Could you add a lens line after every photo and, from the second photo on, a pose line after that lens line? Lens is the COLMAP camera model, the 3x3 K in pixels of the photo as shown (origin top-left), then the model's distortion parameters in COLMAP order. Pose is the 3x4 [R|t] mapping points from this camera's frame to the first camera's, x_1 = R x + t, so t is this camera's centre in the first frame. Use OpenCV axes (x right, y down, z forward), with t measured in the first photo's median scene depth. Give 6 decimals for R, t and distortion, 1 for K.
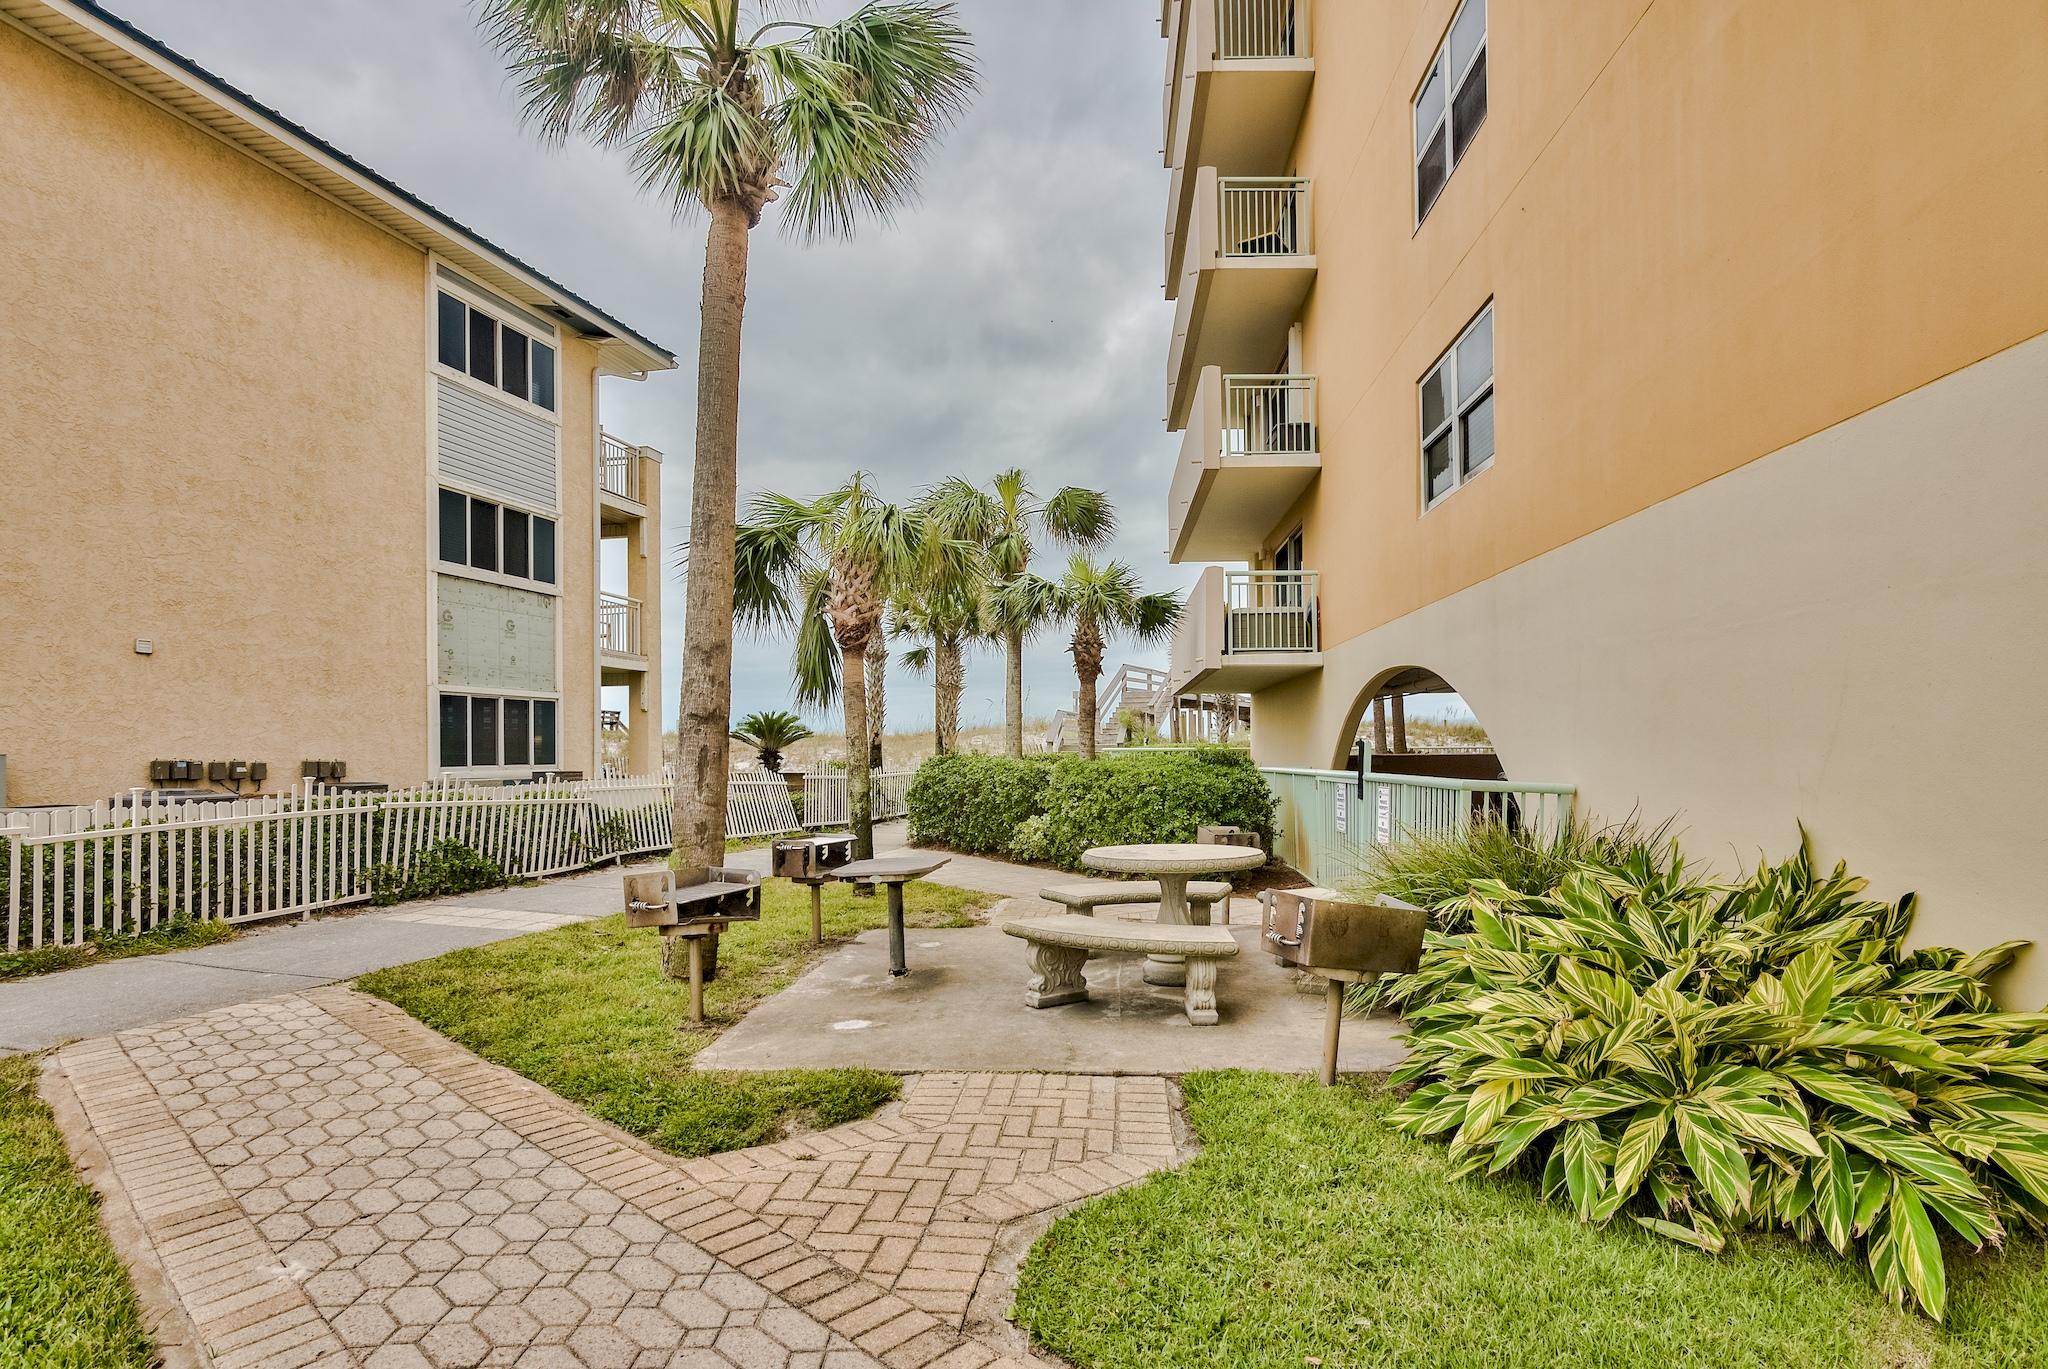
lens RADIAL K [[1585.8, 0, 1024.0], [0, 1585.8, 664.7], [0, 0, 1]] dist [-0.008729, -0.001819]
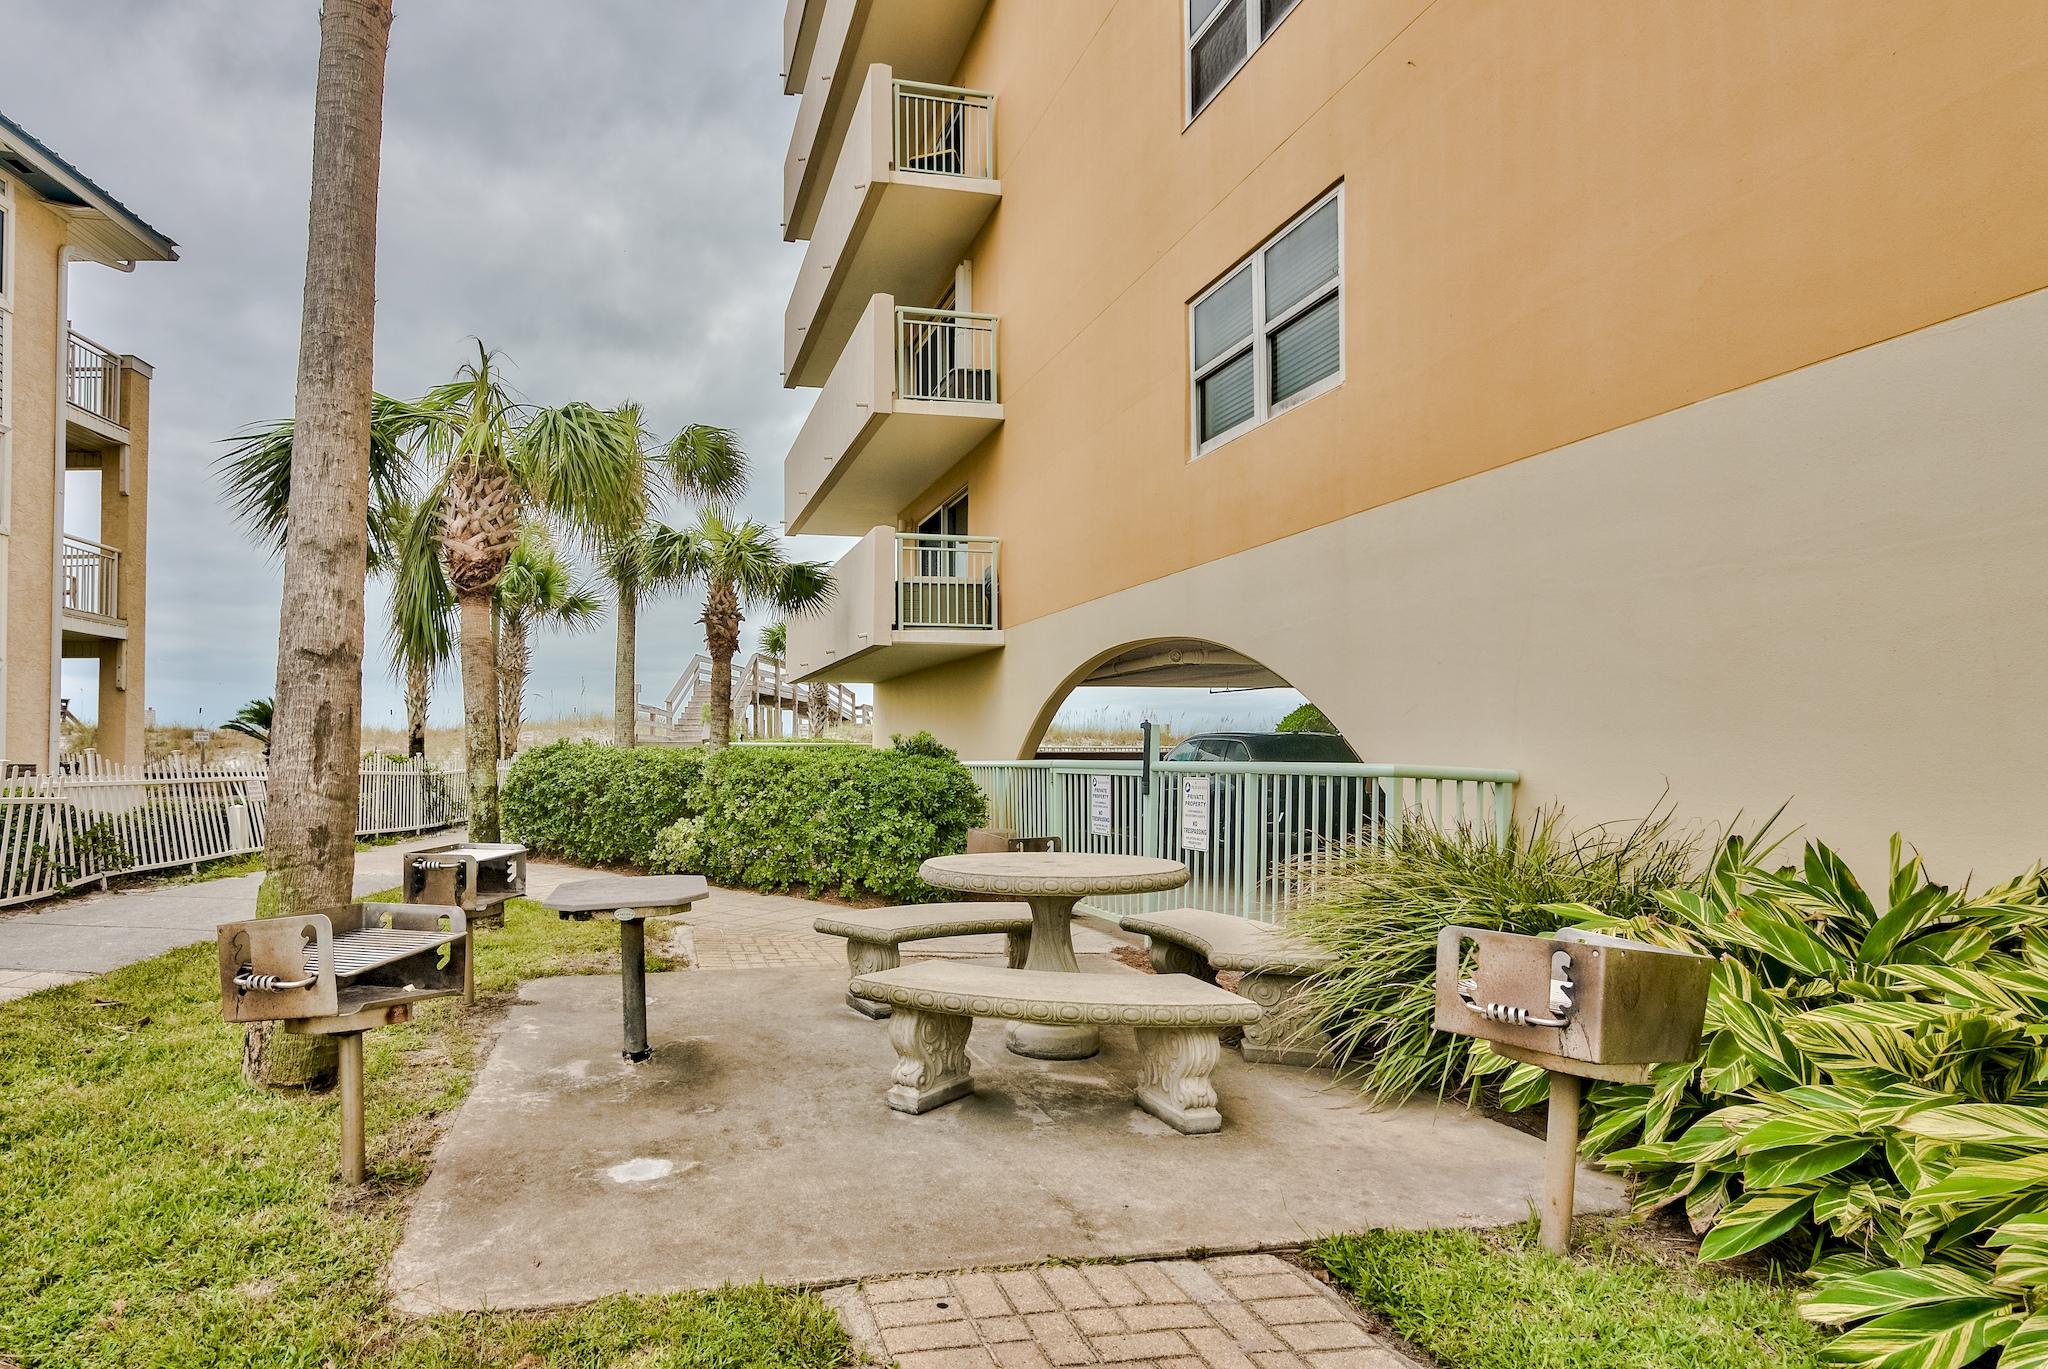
lens RADIAL K [[1585.8, 0, 1024.0], [0, 1585.8, 664.7], [0, 0, 1]] dist [-0.008729, -0.001819]
pose [[0.954780, 0.022360, 0.296472, -0.068689], [-0.021267, 0.999750, -0.006911, 0.019266], [-0.296552, 0.000293, 0.955017, 0.183028]]
